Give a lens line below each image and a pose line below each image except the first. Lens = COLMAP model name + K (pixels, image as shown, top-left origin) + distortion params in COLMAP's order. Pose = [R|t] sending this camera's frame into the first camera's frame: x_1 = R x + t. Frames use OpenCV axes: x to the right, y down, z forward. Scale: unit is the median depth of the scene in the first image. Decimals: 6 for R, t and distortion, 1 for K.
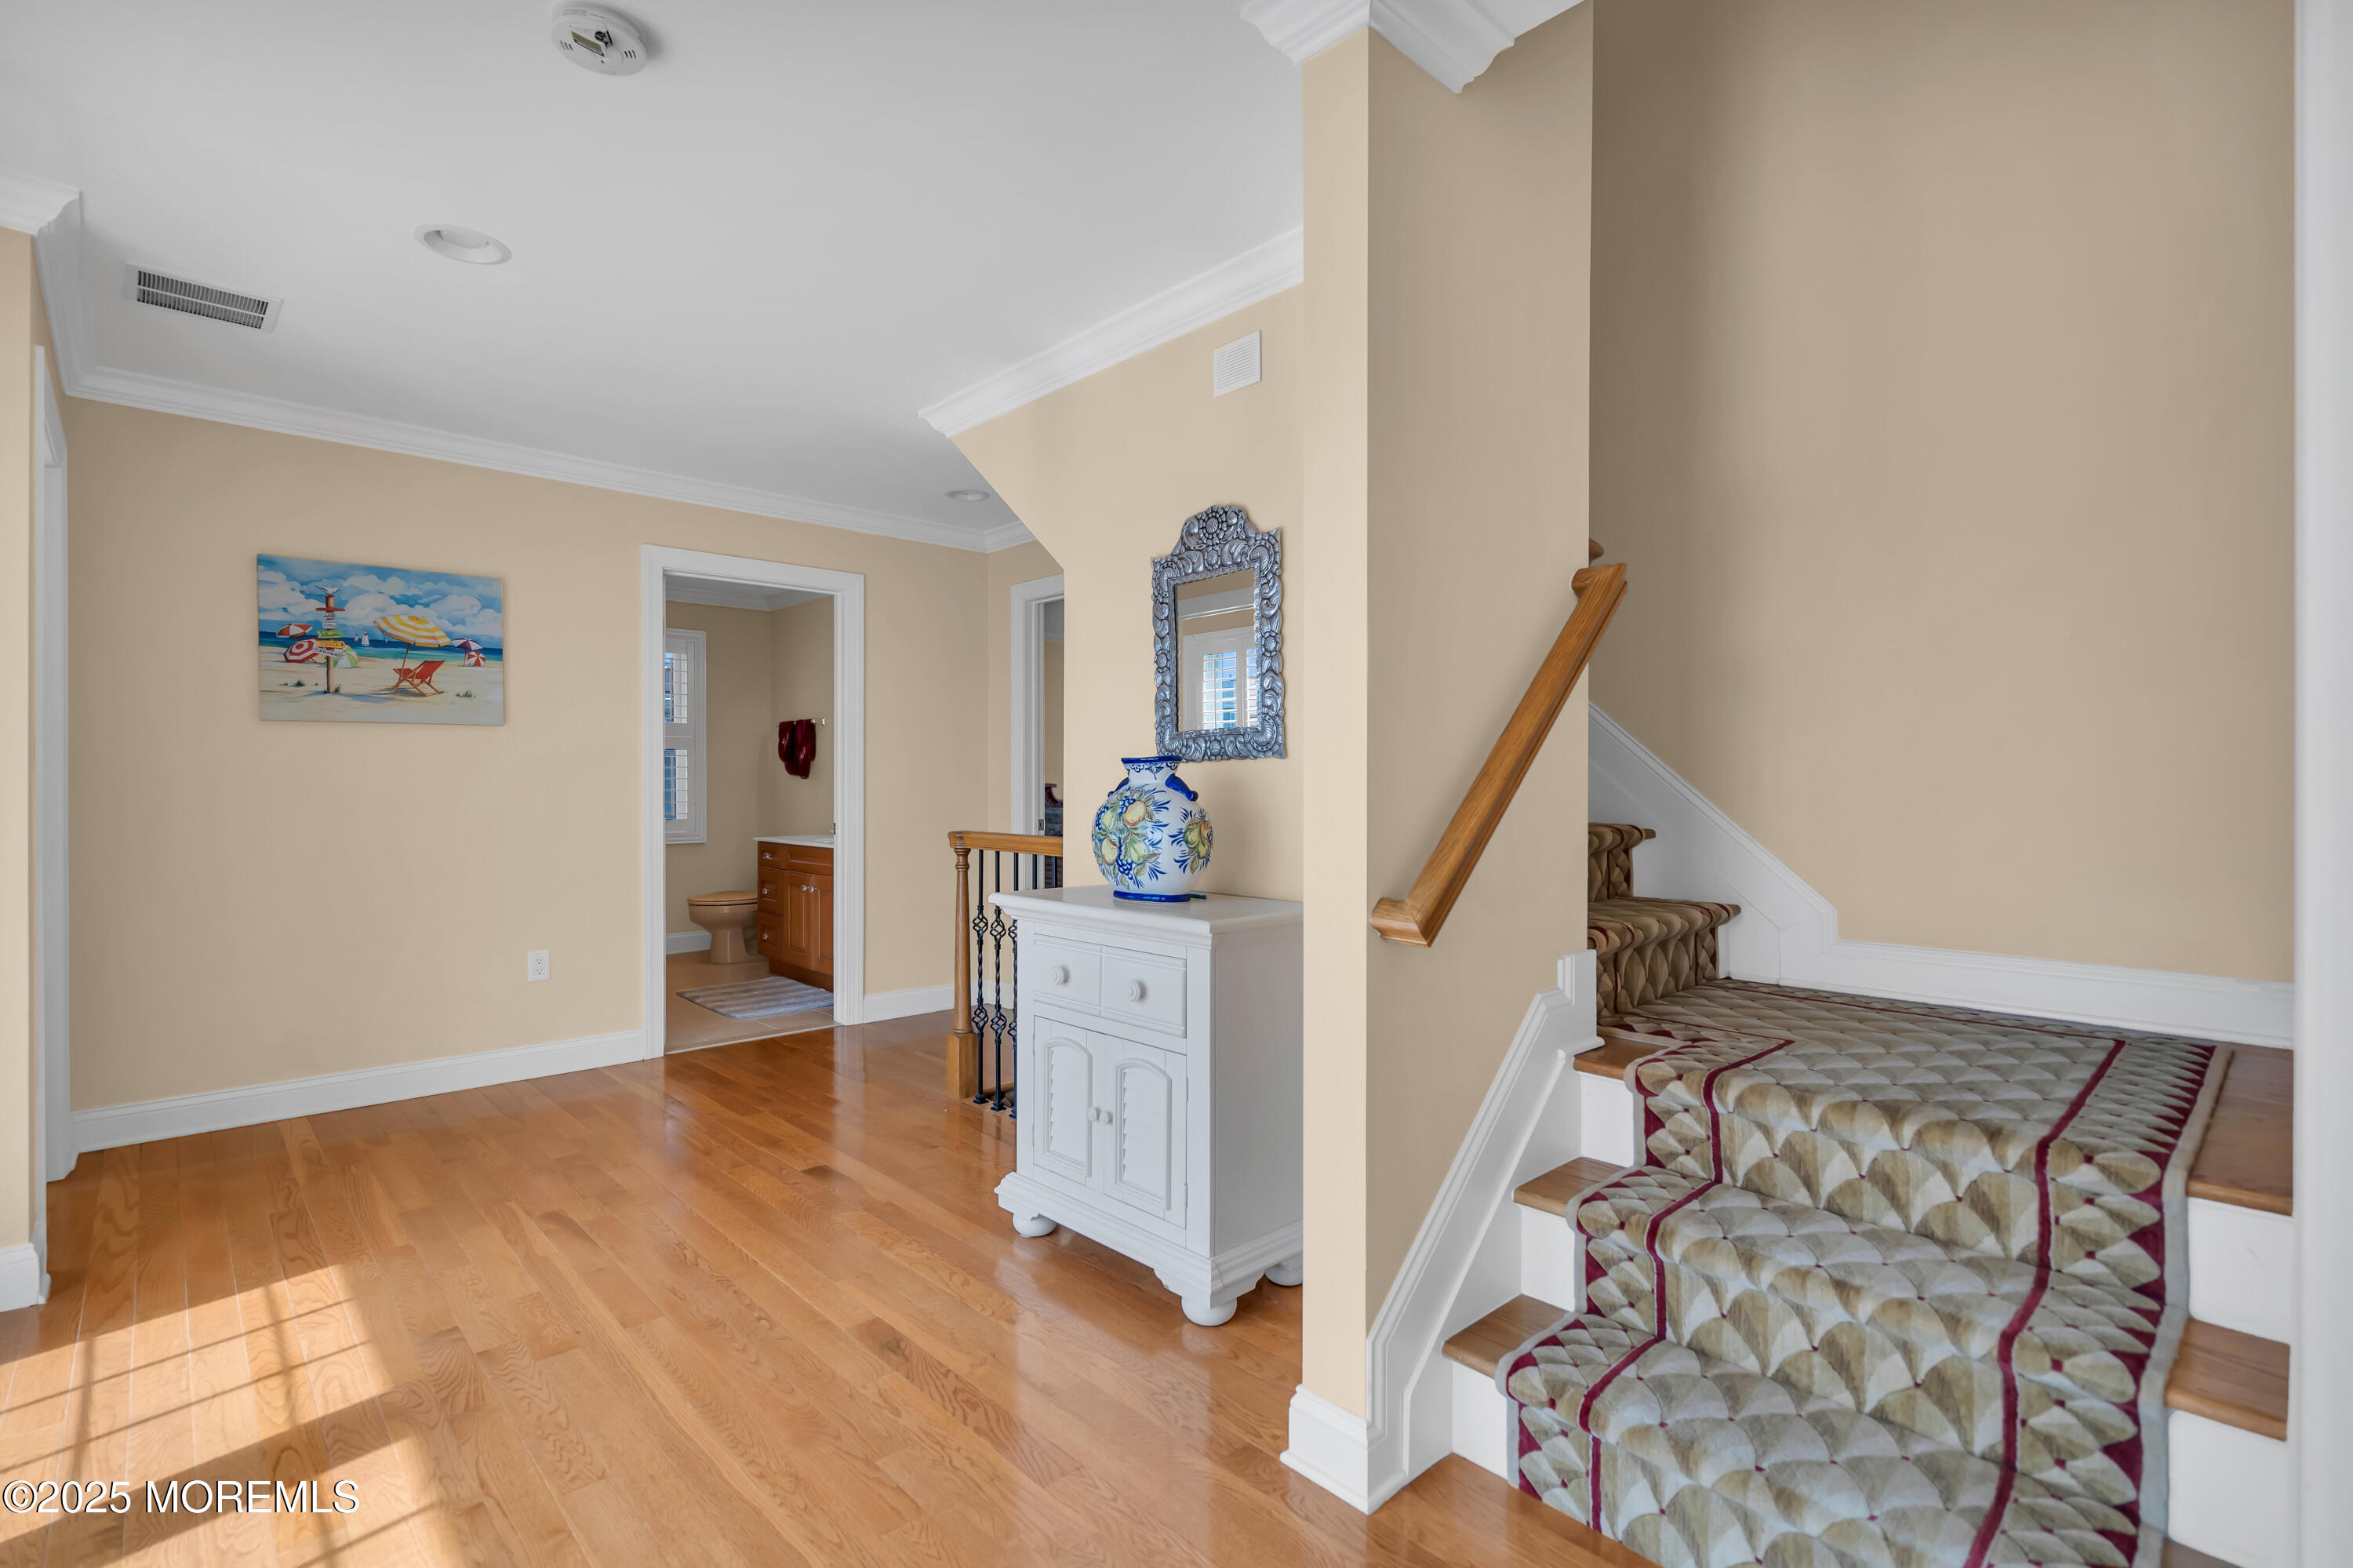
lens RADIAL K [[1082.7, 0, 1174.1], [0, 1082.7, 774.5], [0, 0, 1]] dist [-0.000661, 0.002927]
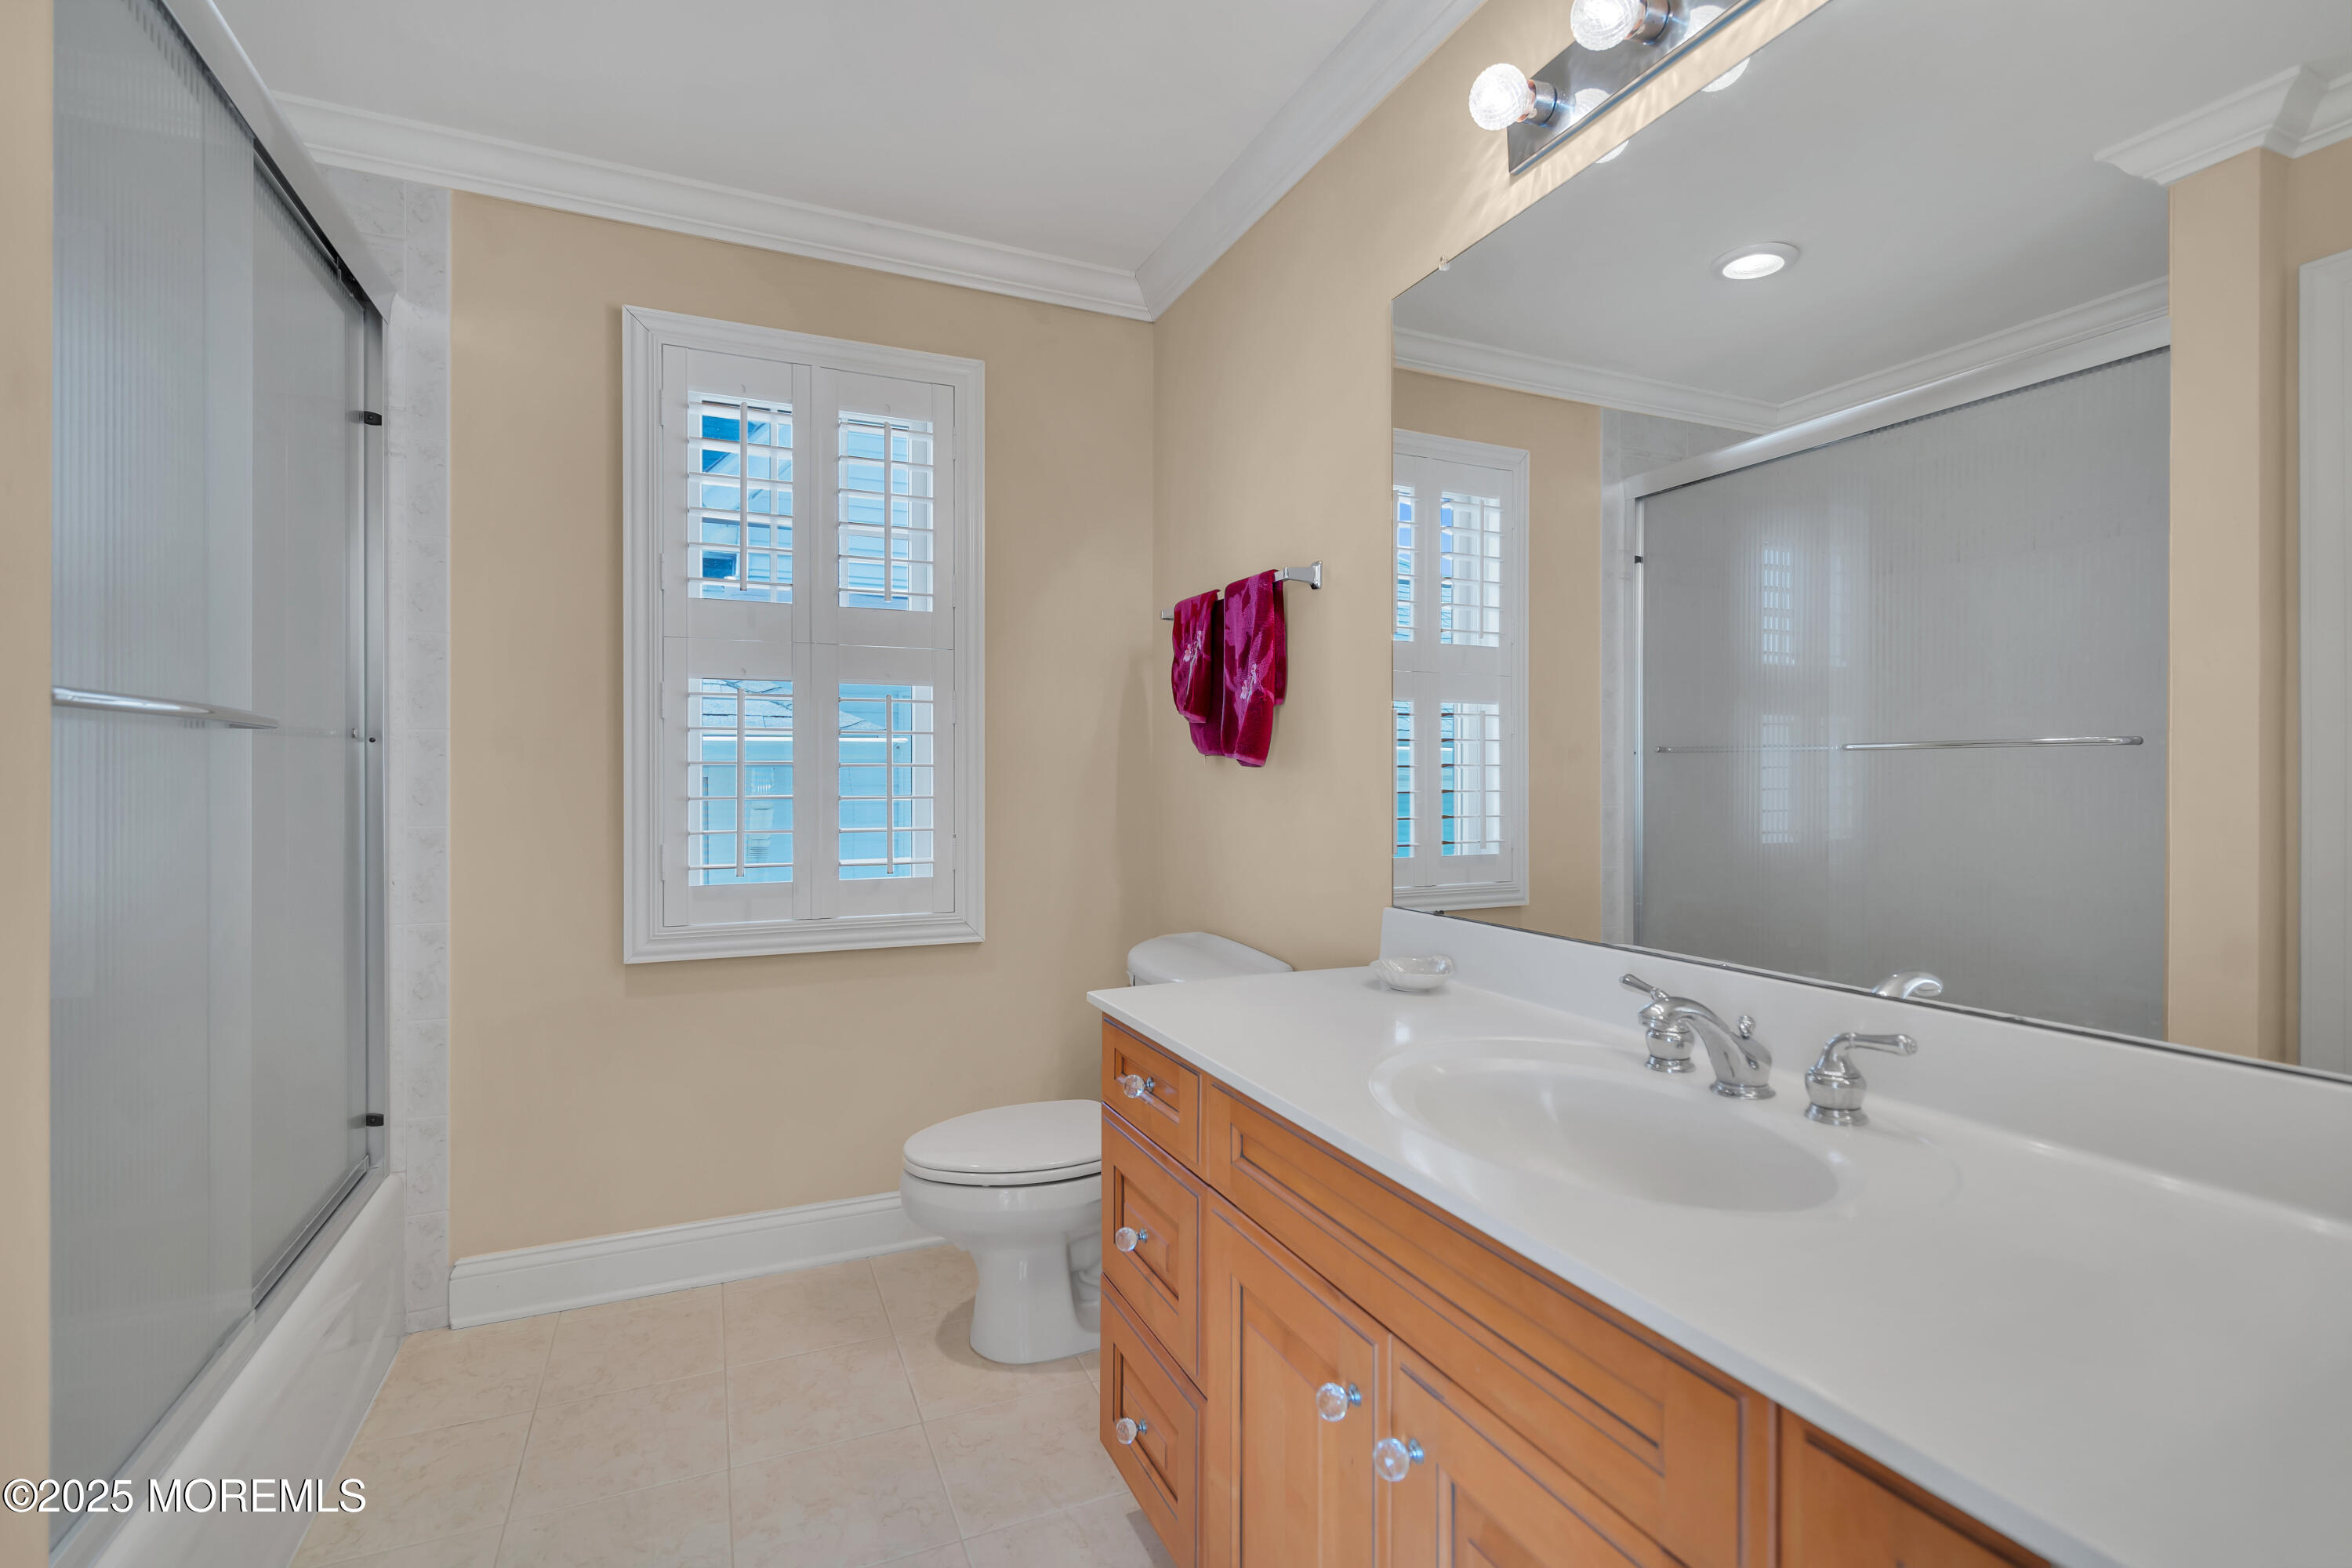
lens RADIAL K [[1082.1, 0, 1177.3], [0, 1082.1, 784.6], [0, 0, 1]] dist [-0.000661, 0.002927]
pose [[0.944572, 0.001980, -0.328297, -0.259194], [-0.005084, 0.999950, -0.008595, 0.012513], [0.328264, 0.009787, 0.944535, 0.698841]]
